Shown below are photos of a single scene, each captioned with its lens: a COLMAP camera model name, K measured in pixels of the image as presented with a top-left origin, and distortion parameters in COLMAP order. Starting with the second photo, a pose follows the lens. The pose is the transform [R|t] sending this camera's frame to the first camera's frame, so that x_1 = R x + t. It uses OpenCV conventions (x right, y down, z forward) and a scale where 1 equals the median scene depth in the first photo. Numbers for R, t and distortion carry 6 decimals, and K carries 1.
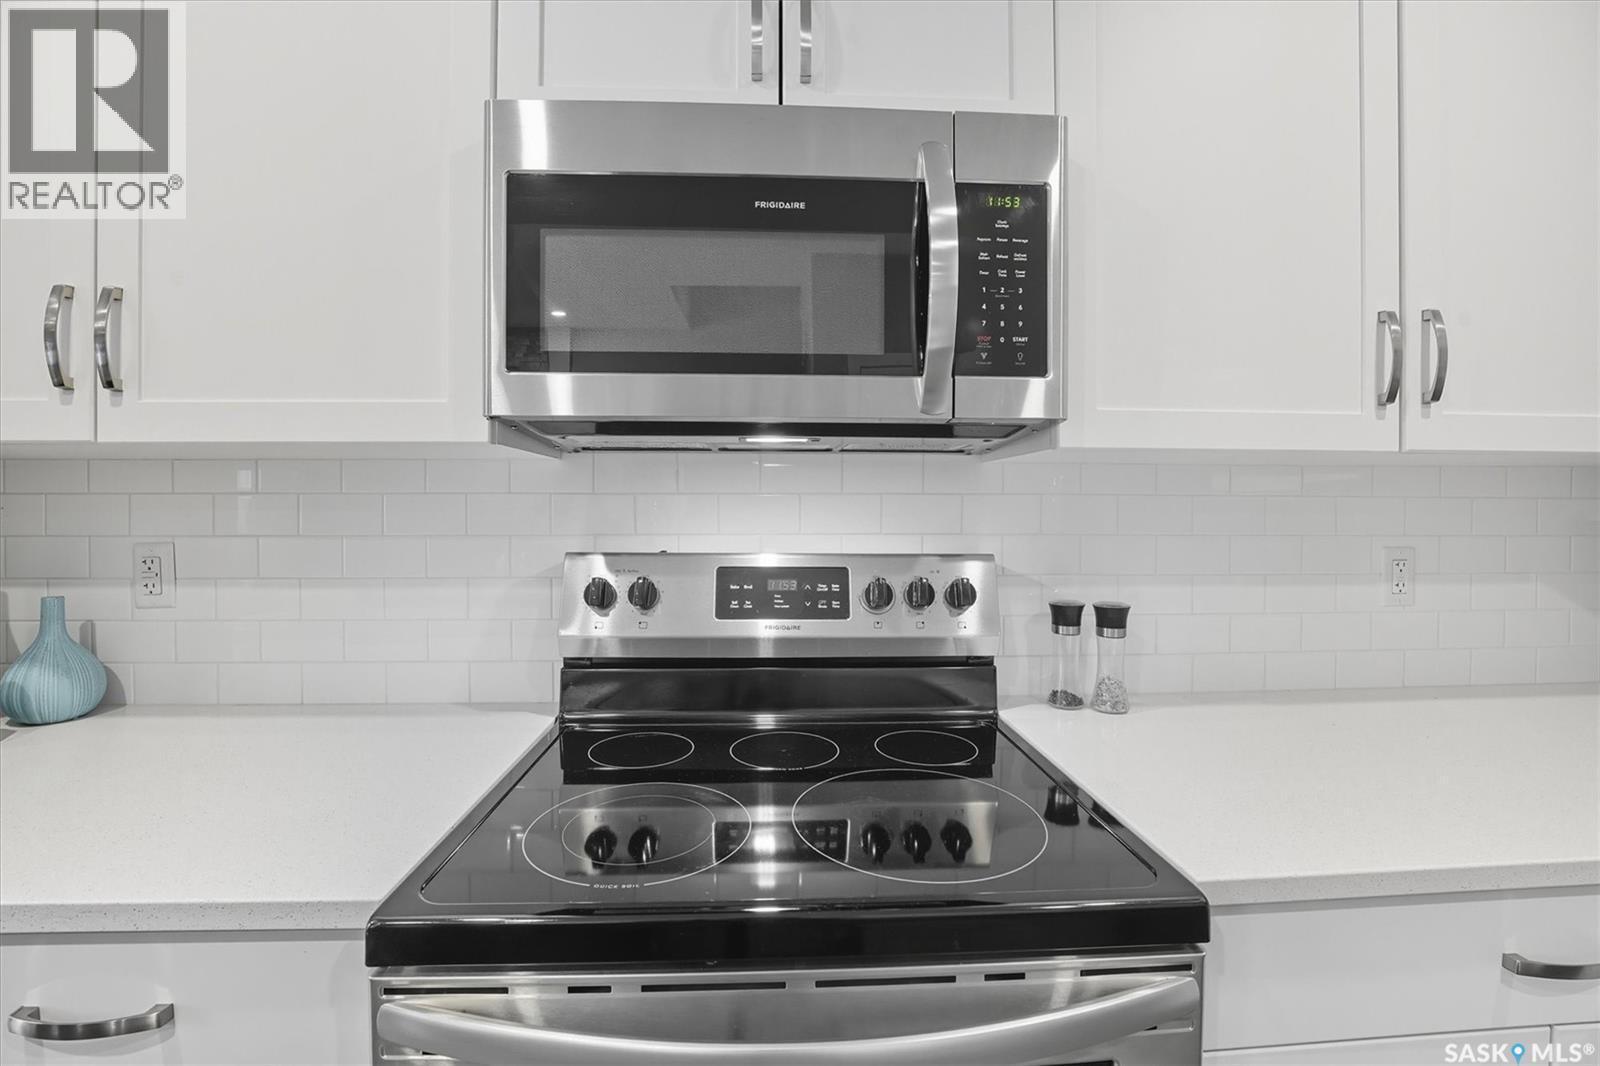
lens RADIAL K [[667.9, 0, 798.4], [0, 667.9, 520.3], [0, 0, 1]] dist [-0.021711, 0.000285]
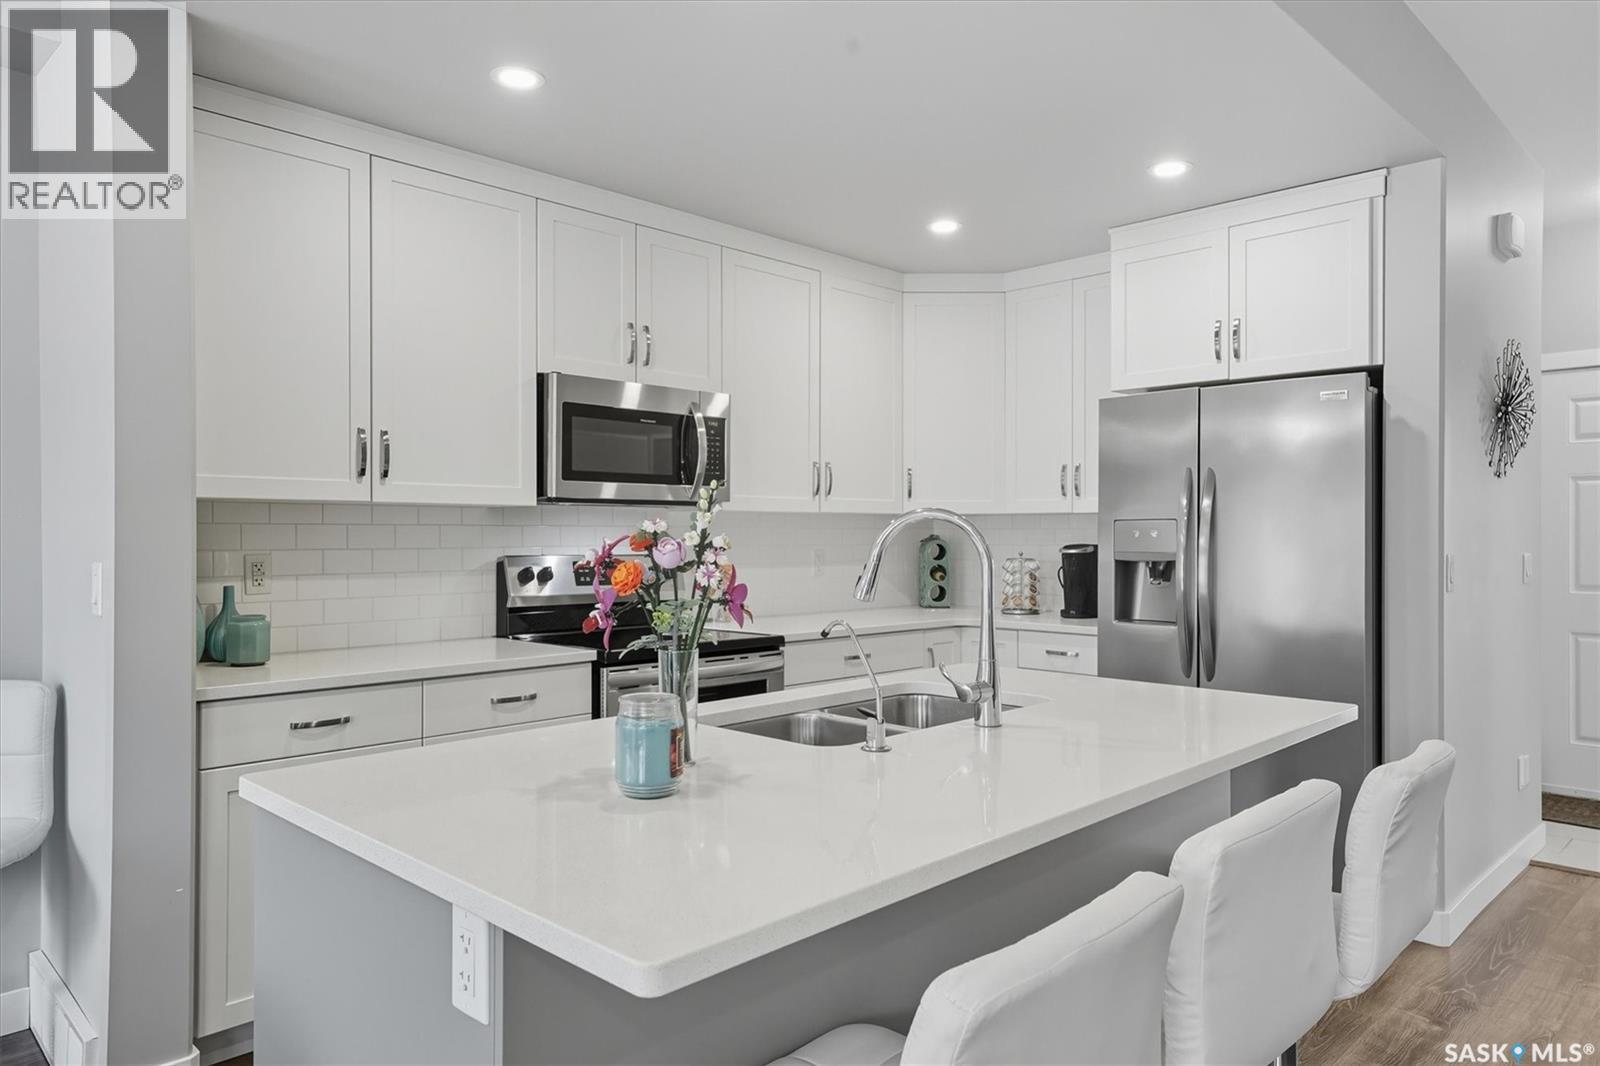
lens RADIAL K [[1046.5, 0, 800.0], [0, 1046.5, 533.0], [0, 0, 1]] dist [0.000864, 0.000487]
pose [[0.746230, 0.000449, 0.665688, -2.092343], [0.012680, 0.999809, -0.014889, 0.046704], [-0.665567, 0.019551, 0.746082, -2.248134]]
